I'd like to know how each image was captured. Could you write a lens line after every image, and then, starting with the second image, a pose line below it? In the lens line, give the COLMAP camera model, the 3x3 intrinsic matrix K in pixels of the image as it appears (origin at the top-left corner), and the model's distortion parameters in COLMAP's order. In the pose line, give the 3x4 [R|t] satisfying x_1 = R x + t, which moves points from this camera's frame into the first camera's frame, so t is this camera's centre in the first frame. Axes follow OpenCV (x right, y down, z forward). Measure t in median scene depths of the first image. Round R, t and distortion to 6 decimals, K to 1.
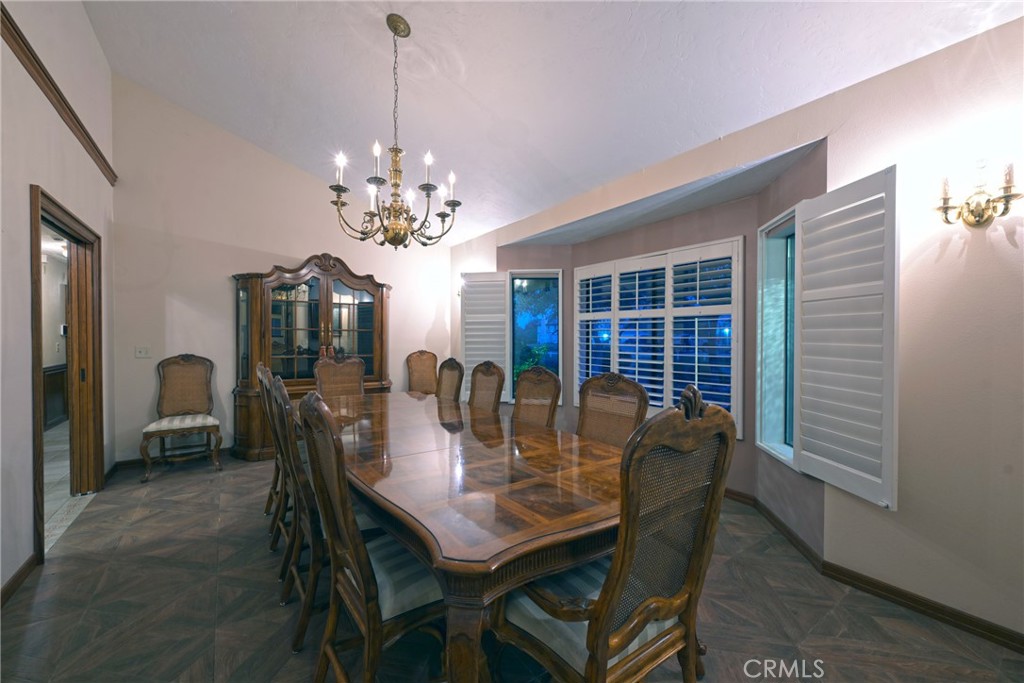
lens RADIAL K [[402.2, 0, 507.0], [0, 402.2, 343.2], [0, 0, 1]] dist [0.001919, 0.000307]
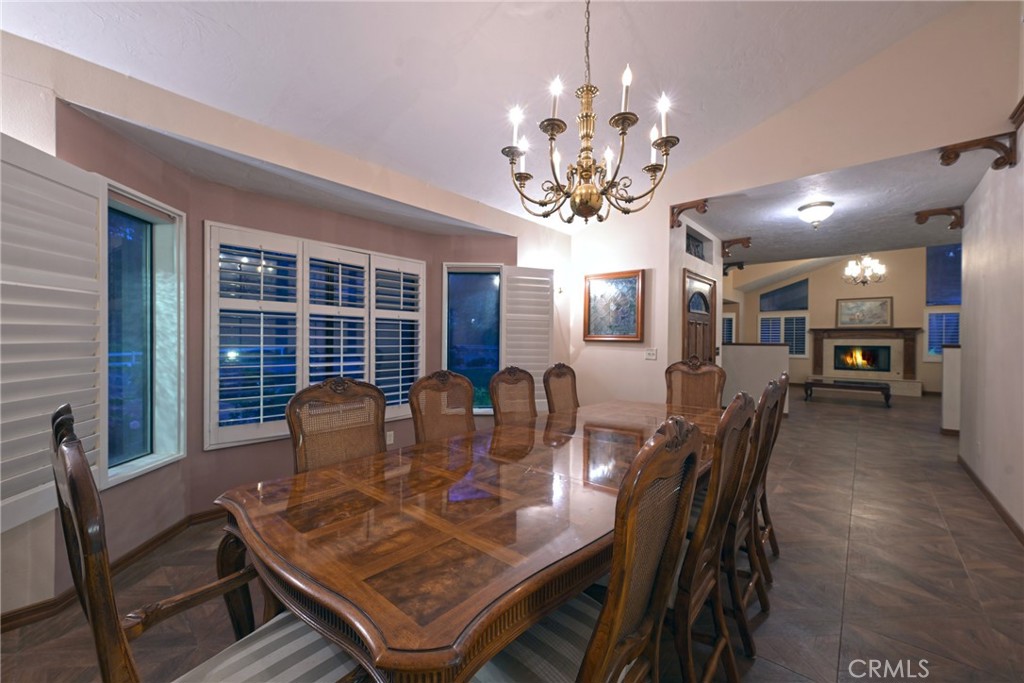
lens RADIAL K [[402.2, 0, 508.4], [0, 402.2, 340.7], [0, 0, 1]] dist [0.001919, 0.000307]
pose [[-0.237052, -0.009638, 0.971449, -0.675329], [0.001897, 0.999944, 0.010384, -0.016056], [-0.971495, 0.004304, -0.237020, 0.912022]]
